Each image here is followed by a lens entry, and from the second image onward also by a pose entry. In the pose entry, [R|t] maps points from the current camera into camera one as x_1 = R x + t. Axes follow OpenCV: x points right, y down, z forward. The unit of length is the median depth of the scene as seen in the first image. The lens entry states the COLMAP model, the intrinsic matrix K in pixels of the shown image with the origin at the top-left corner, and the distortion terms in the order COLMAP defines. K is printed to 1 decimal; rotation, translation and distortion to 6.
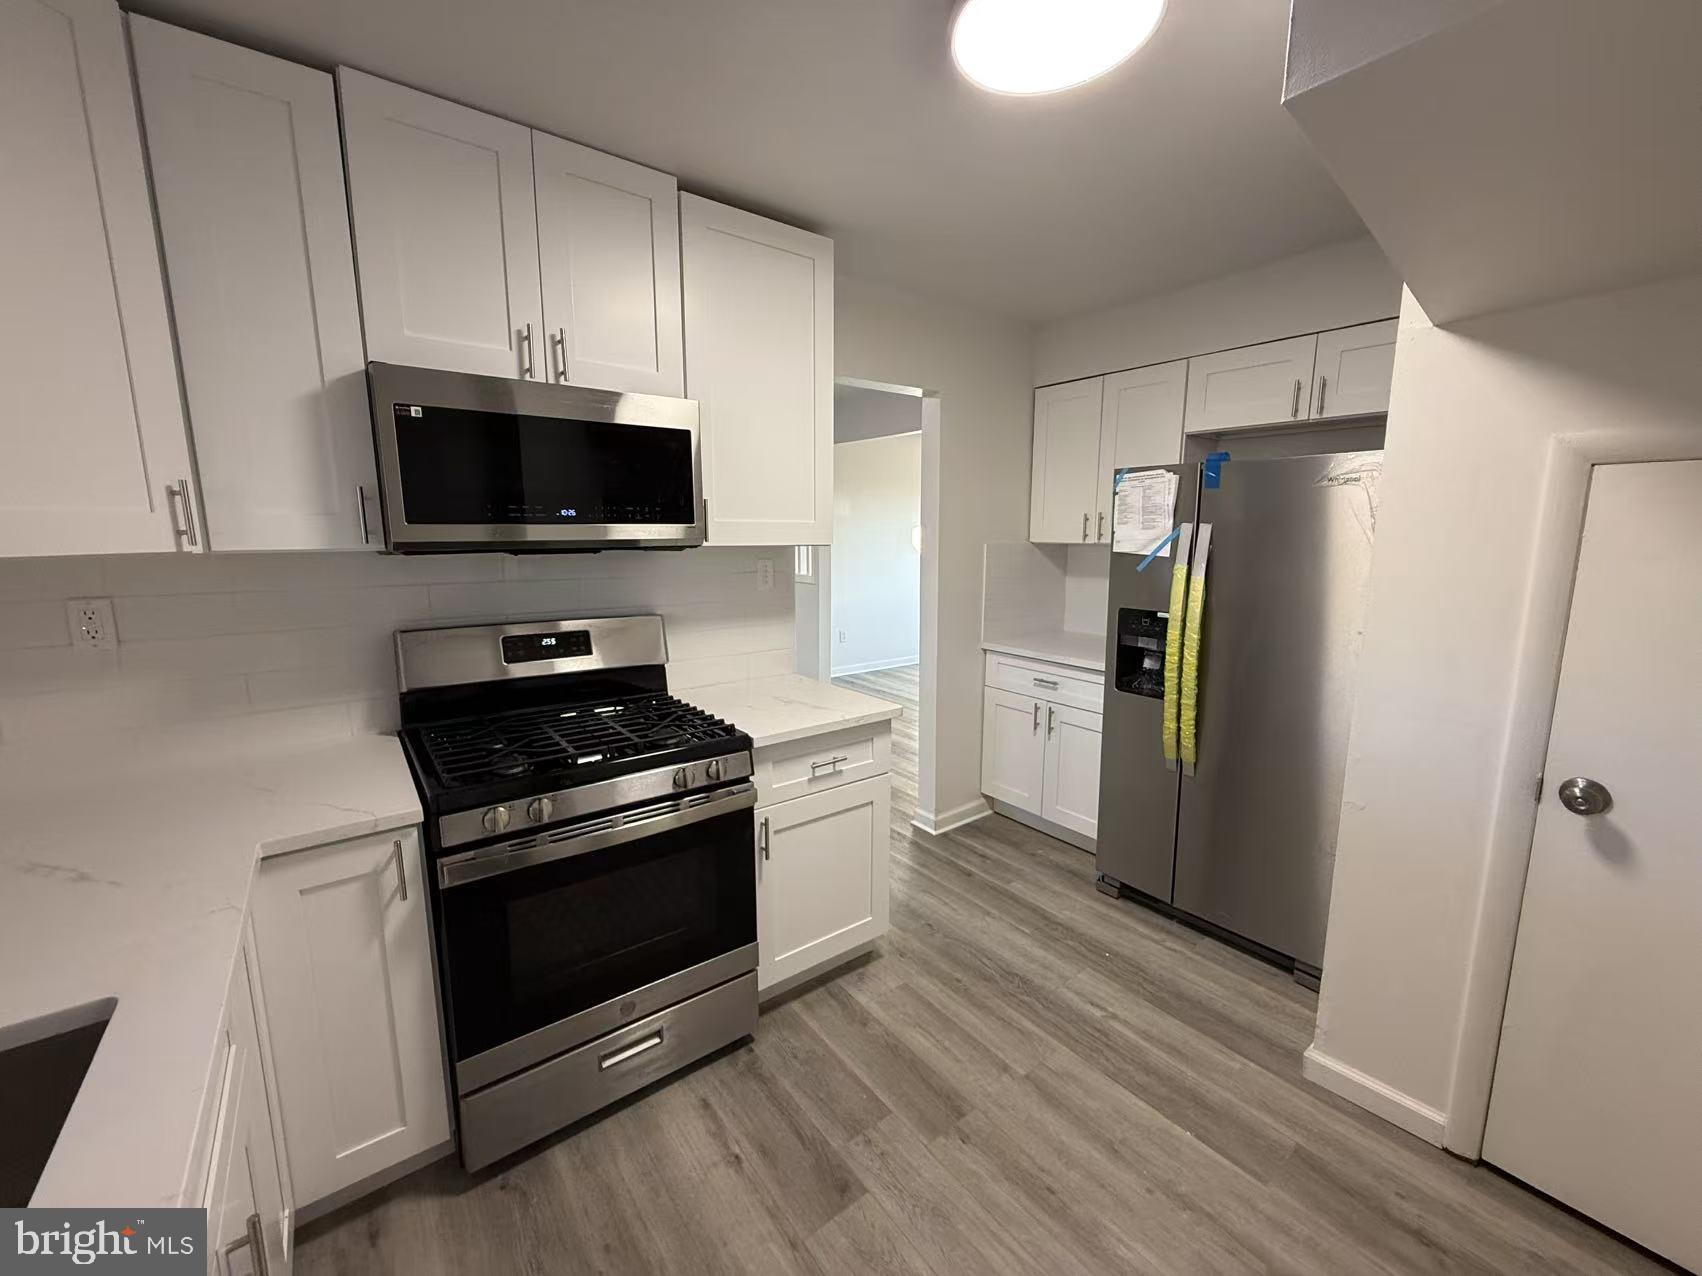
lens RADIAL K [[675.9, 0, 848.1], [0, 675.9, 636.3], [0, 0, 1]] dist [-0.000196, 0.000110]
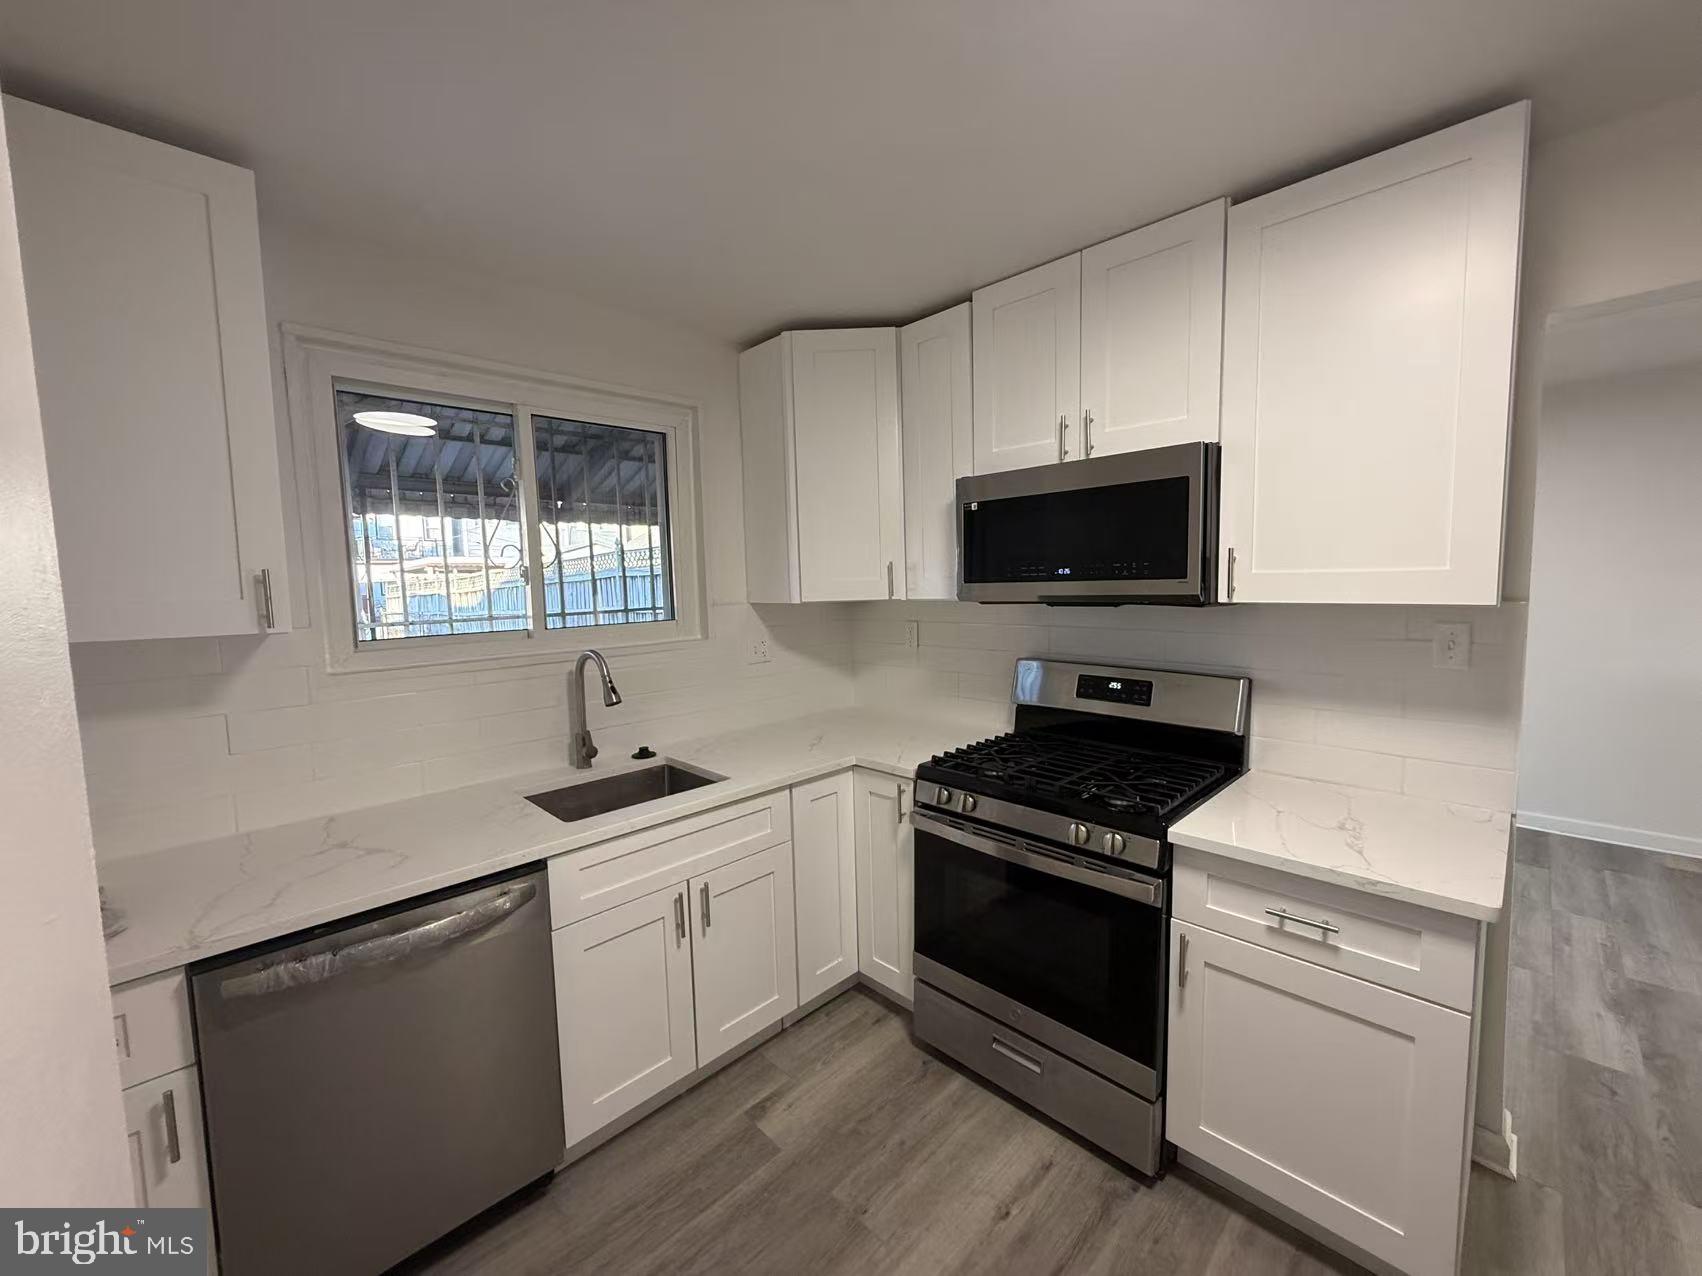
lens RADIAL K [[675.9, 0, 847.5], [0, 675.9, 637.9], [0, 0, 1]] dist [-0.000196, 0.000110]
pose [[0.122098, 0.081032, -0.989205, 0.664471], [-0.131908, 0.989145, 0.064746, -0.094403], [0.983714, 0.122579, 0.131461, 0.489076]]
